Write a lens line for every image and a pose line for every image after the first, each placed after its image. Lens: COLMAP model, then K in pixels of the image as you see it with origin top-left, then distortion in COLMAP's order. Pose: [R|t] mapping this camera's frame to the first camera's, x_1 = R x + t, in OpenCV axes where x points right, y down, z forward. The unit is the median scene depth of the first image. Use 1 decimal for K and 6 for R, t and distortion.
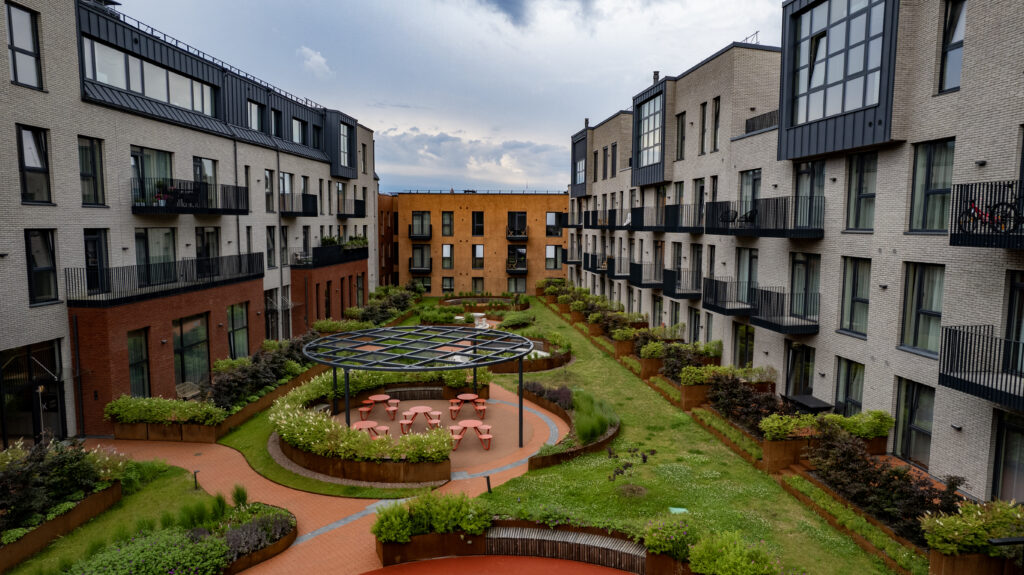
lens RADIAL K [[638.4, 0, 511.2], [0, 638.4, 291.3], [0, 0, 1]] dist [-0.008485, -0.001481]
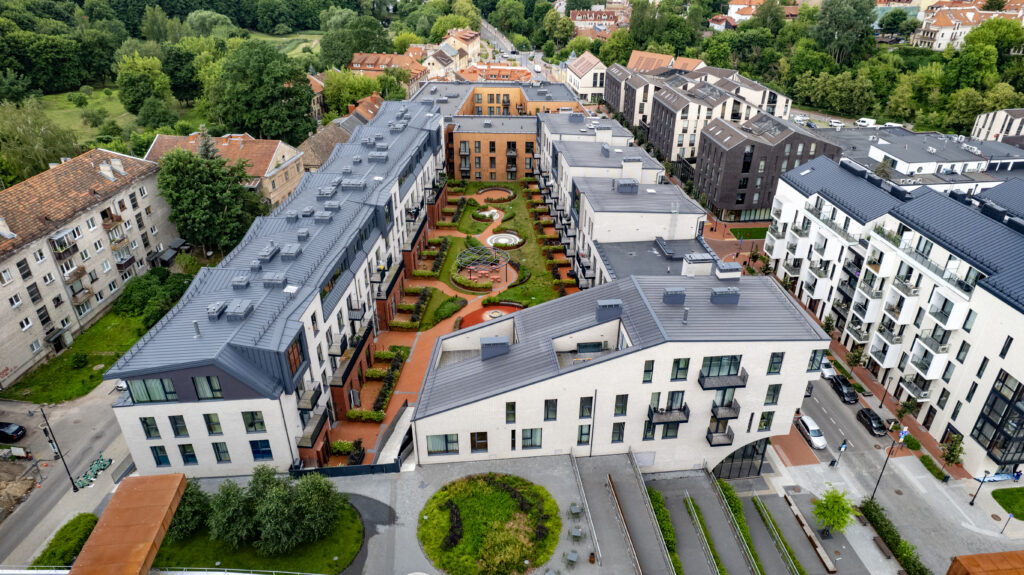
lens RADIAL K [[638.4, 0, 514.5], [0, 638.4, 292.3], [0, 0, 1]] dist [-0.008485, -0.001481]
pose [[0.999949, 0.001771, -0.009977, 0.094634], [0.002313, 0.918715, 0.394915, -1.177859], [0.009865, -0.394918, 0.918664, -2.544601]]
